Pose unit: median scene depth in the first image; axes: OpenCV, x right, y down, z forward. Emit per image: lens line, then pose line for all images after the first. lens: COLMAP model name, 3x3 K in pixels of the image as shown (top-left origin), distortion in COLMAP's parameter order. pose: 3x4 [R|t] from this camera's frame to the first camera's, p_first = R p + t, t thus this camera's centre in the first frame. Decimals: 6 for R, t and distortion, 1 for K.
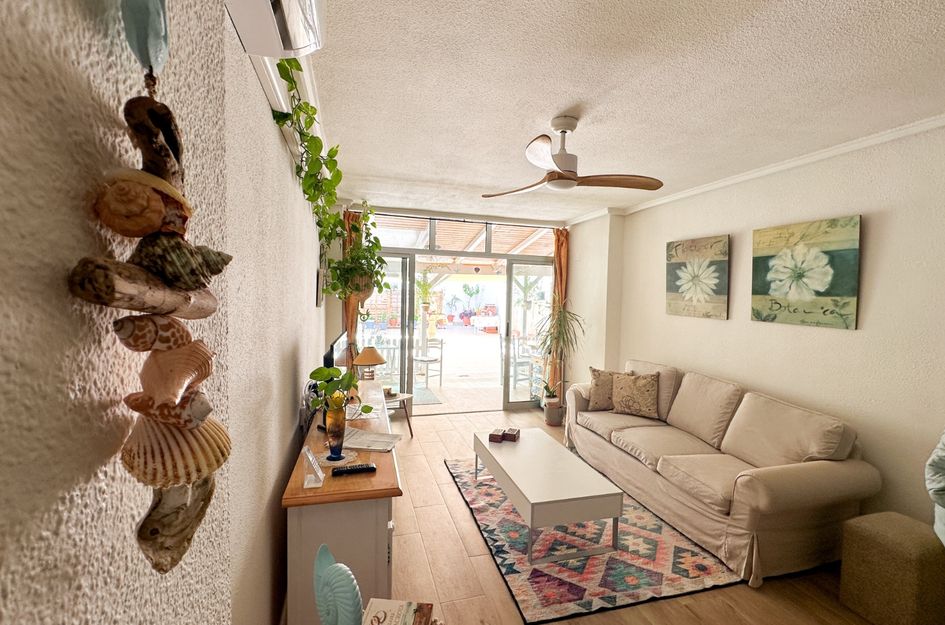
lens RADIAL K [[413.5, 0, 472.1], [0, 413.5, 310.1], [0, 0, 1]] dist [0.000004, 0.000001]
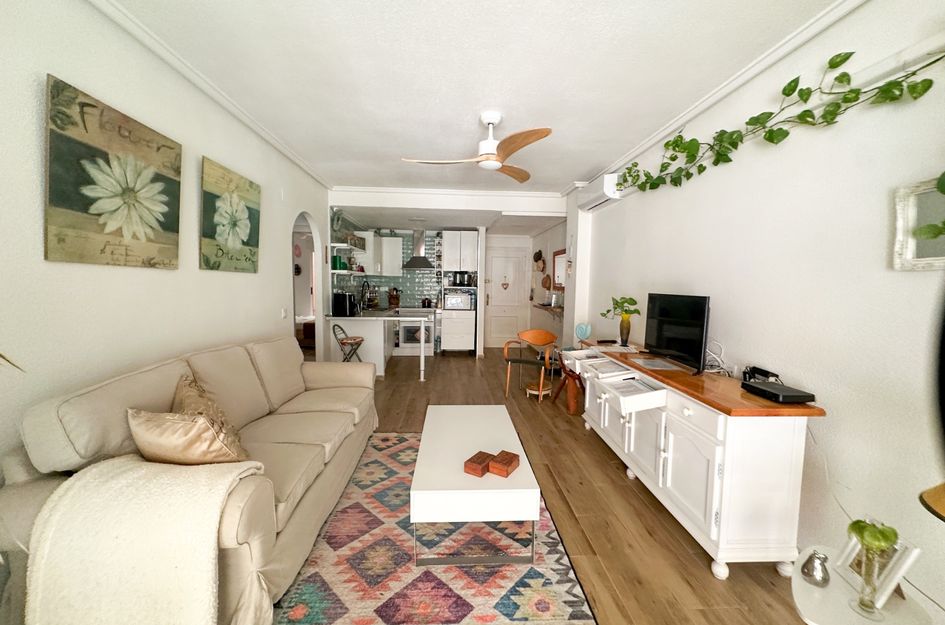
lens RADIAL K [[379.2, 0, 475.0], [0, 379.2, 309.0], [0, 0, 1]] dist [-0.002233, 0.000595]
pose [[-0.977940, -0.052164, 0.202270, -0.000701], [-0.029334, 0.993017, 0.114265, 0.002445], [-0.206818, 0.105811, -0.972641, 1.647640]]
